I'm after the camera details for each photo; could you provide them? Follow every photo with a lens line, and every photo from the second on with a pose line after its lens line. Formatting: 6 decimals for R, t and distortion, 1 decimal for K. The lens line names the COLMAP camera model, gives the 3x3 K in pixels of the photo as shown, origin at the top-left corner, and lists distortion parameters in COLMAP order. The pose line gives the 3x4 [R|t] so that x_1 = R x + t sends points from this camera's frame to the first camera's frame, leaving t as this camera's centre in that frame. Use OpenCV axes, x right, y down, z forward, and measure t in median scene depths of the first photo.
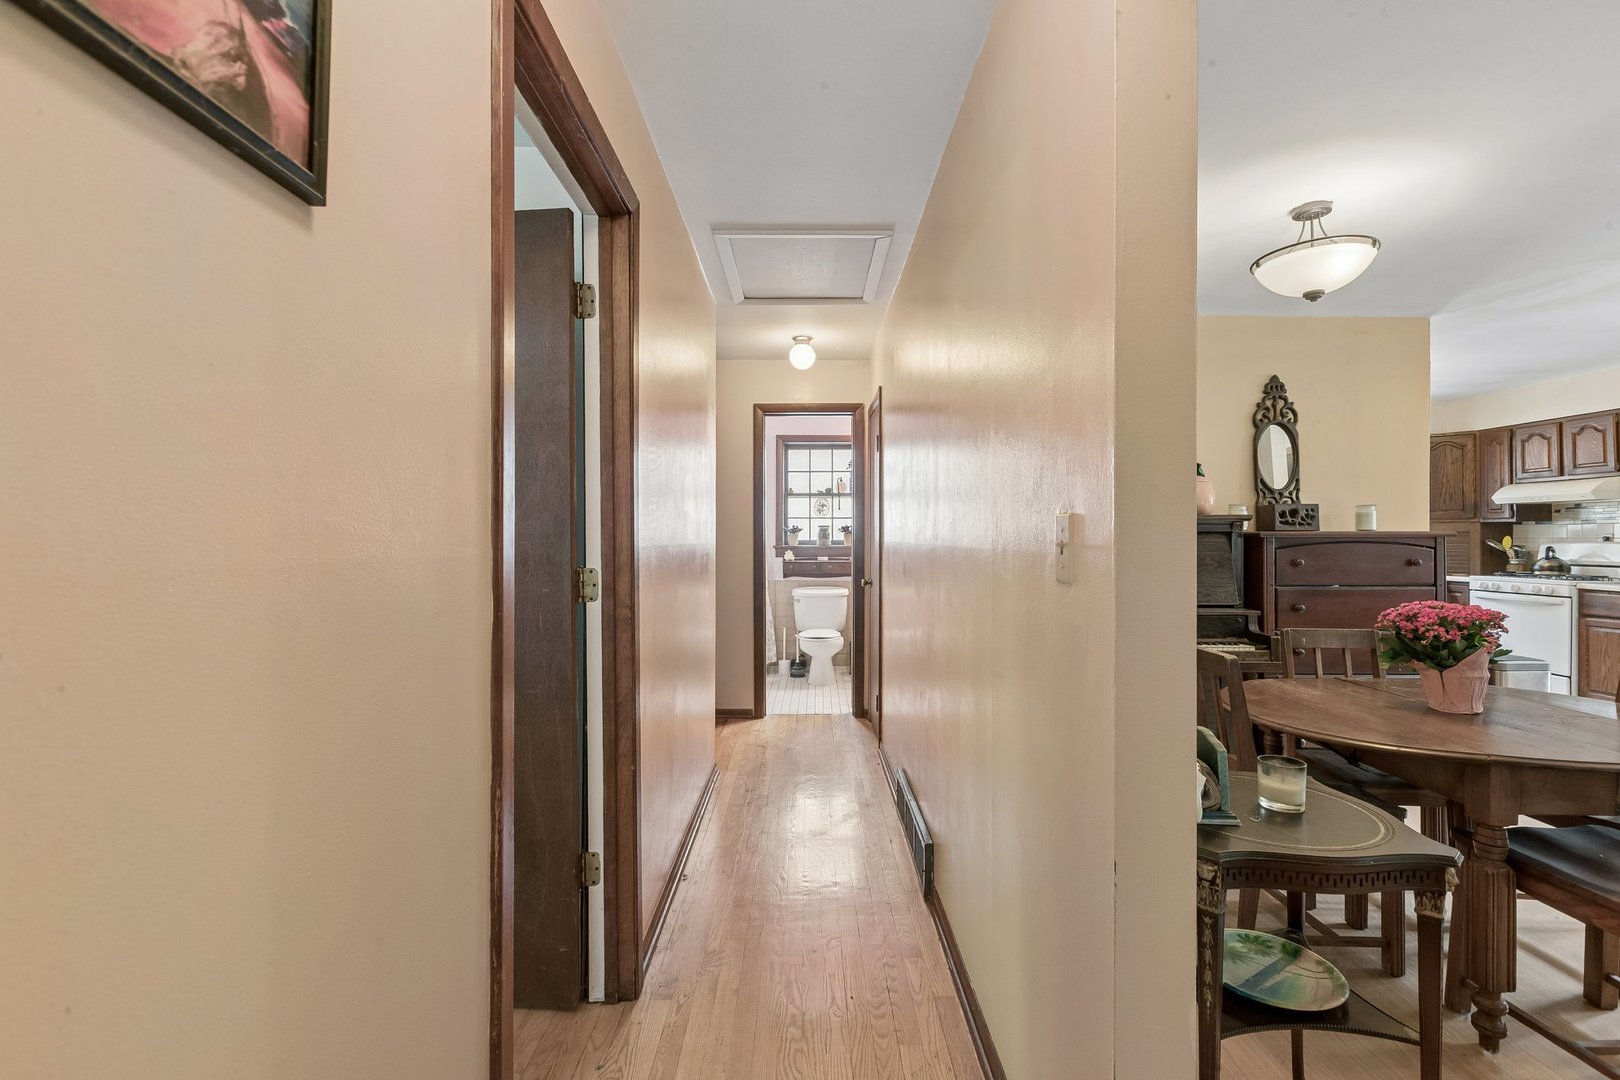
lens RADIAL K [[733.8, 0, 806.9], [0, 733.8, 529.9], [0, 0, 1]] dist [-0.003236, 0.001767]
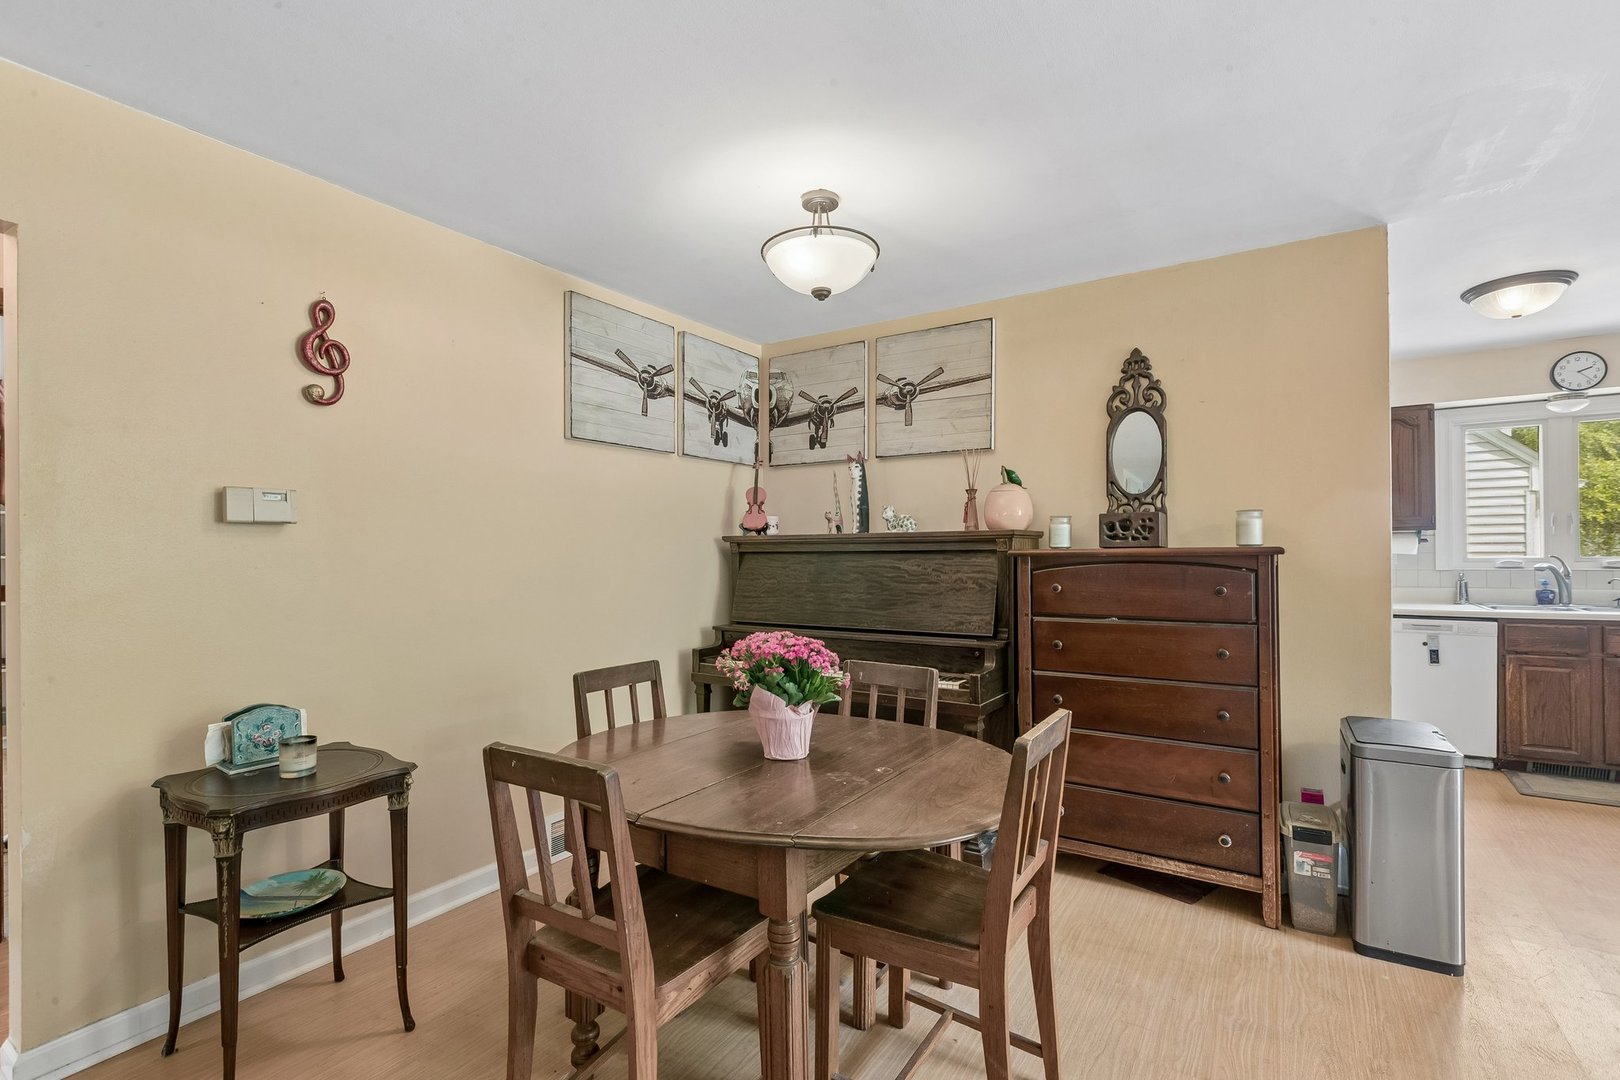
lens RADIAL K [[733.8, 0, 807.7], [0, 733.8, 546.9], [0, 0, 1]] dist [-0.003236, 0.001767]
pose [[0.838945, -0.010459, -0.544116, 0.532489], [0.012825, 0.999918, 0.000553, -0.002500], [0.544066, -0.007442, 0.839010, 0.103615]]
